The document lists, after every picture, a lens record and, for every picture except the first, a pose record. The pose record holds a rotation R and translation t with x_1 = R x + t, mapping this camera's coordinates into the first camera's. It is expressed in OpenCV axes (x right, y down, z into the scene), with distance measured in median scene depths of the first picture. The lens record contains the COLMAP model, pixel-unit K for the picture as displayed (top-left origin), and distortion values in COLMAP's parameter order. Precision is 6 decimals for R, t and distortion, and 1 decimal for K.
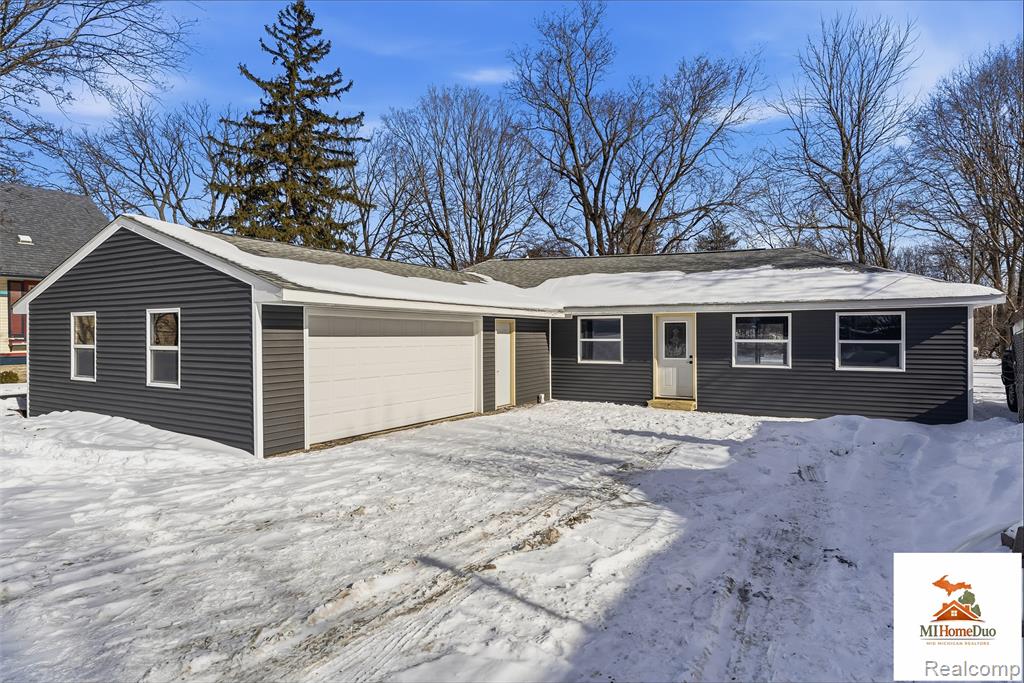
lens RADIAL K [[563.9, 0, 512.0], [0, 563.9, 341.5], [0, 0, 1]] dist [0.002915, 0.002806]
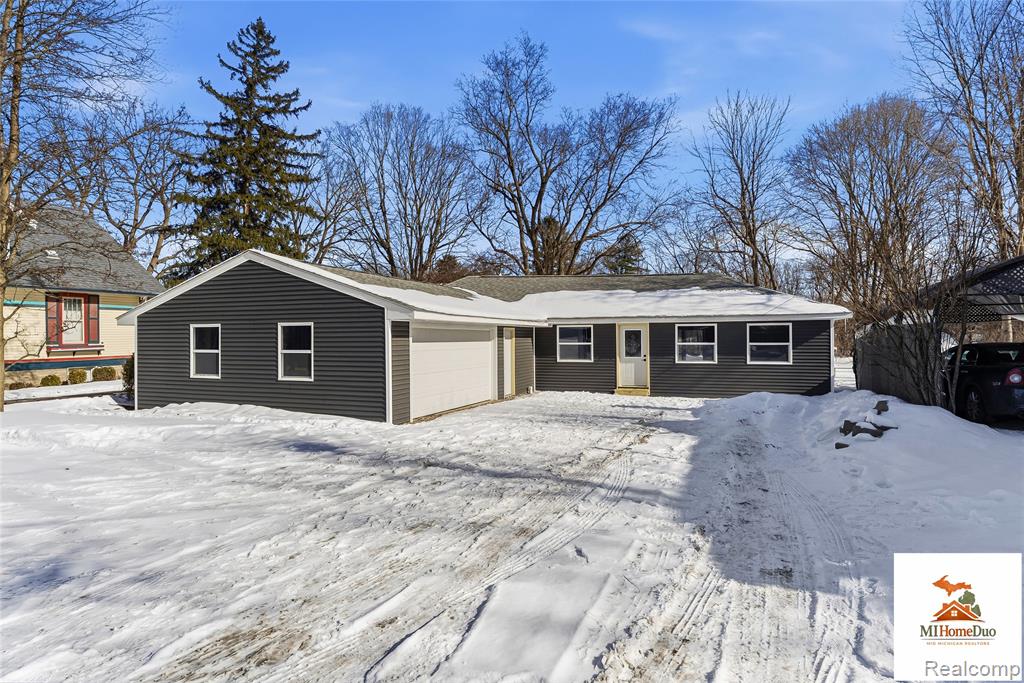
lens RADIAL K [[563.9, 0, 512.0], [0, 563.9, 341.5], [0, 0, 1]] dist [0.002915, 0.002806]
pose [[0.987444, -0.005239, 0.157881, -0.148676], [0.006184, 0.999966, -0.005495, -0.001000], [-0.157847, 0.006402, 0.987443, -0.194535]]
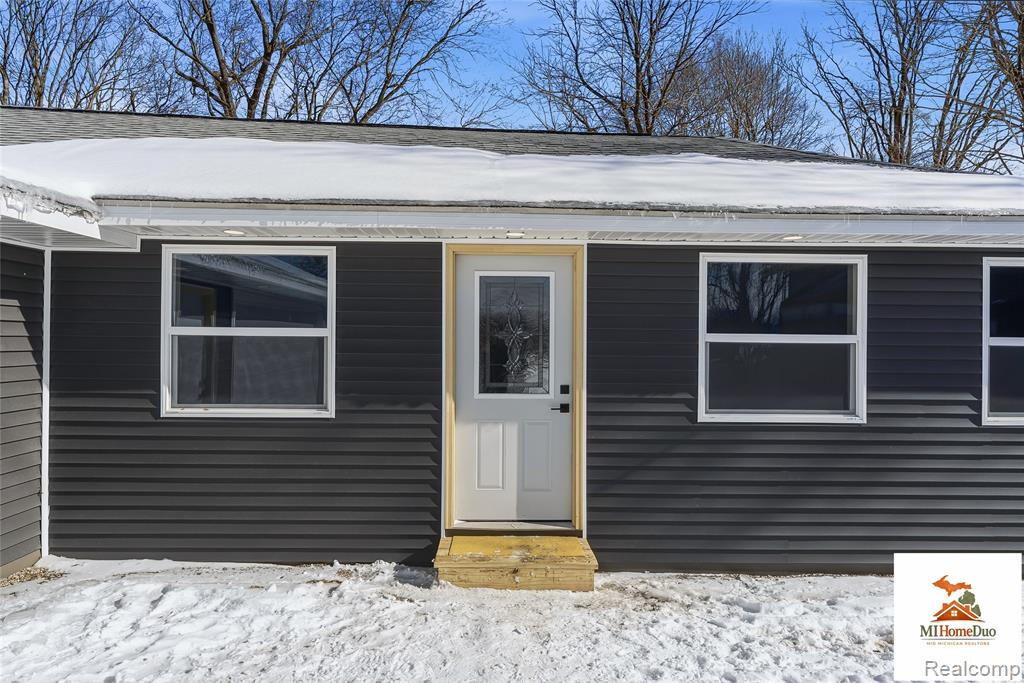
lens RADIAL K [[636.9, 0, 512.0], [0, 636.9, 341.5], [0, 0, 1]] dist [-0.000743, -0.000320]
pose [[0.860056, 0.009503, 0.510110, 0.085530], [-0.005302, 0.999939, -0.009689, 0.003422], [-0.510171, 0.005629, 0.860054, 0.526857]]
